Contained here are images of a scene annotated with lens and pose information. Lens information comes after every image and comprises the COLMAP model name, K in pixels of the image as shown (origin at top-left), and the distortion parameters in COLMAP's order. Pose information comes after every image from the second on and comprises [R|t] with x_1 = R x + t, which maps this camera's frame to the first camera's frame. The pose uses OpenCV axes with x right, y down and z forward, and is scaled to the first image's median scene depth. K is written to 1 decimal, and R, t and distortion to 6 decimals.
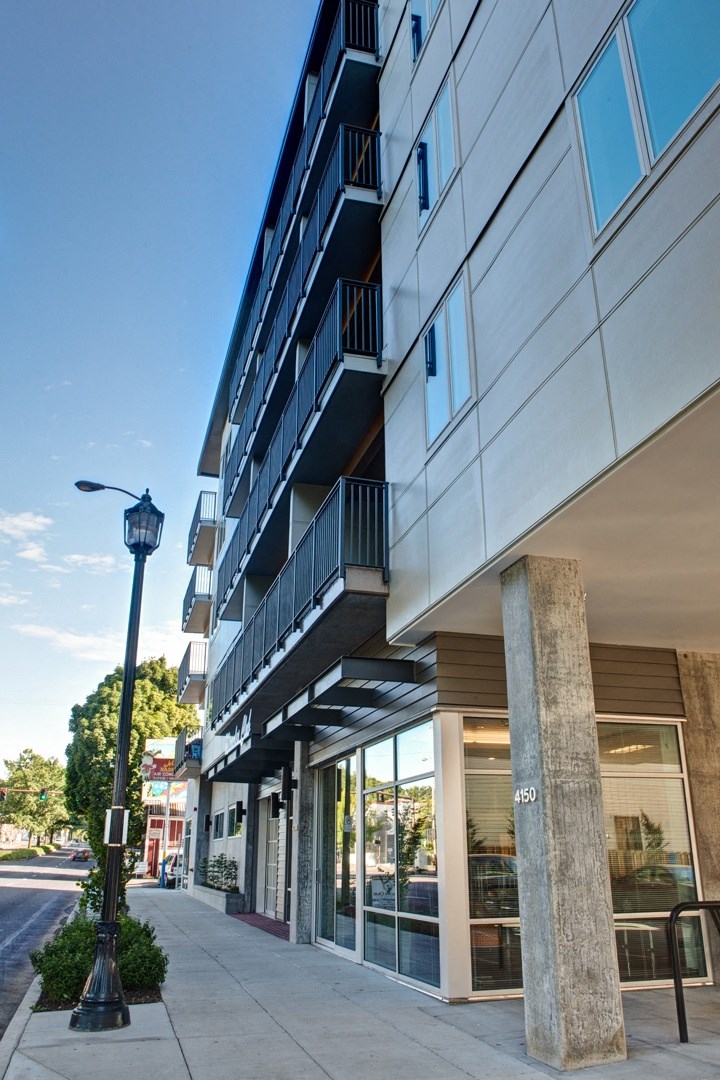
lens RADIAL K [[862.5, 0, 362.8], [0, 862.5, 539.9], [0, 0, 1]] dist [-0.062381, 0.039510]
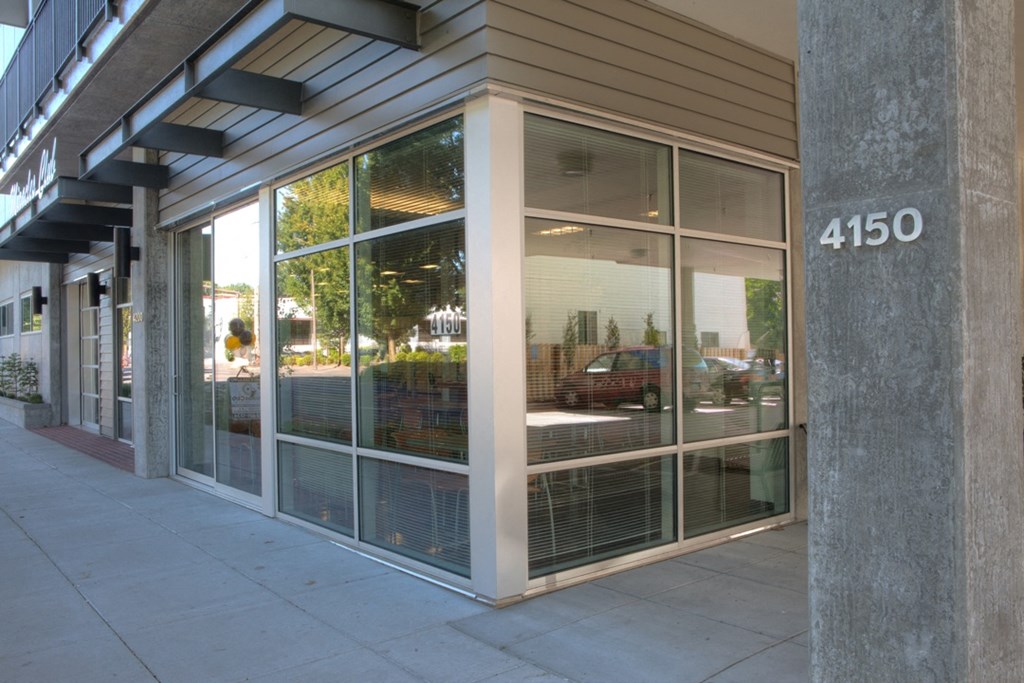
lens RADIAL K [[817.8, 0, 506.0], [0, 817.8, 349.1], [0, 0, 1]] dist [-0.062381, 0.039510]
pose [[0.921279, -0.009115, 0.388795, -0.059480], [-0.126222, 0.938597, 0.321098, 0.118480], [-0.367849, -0.344896, 0.863559, 0.335956]]
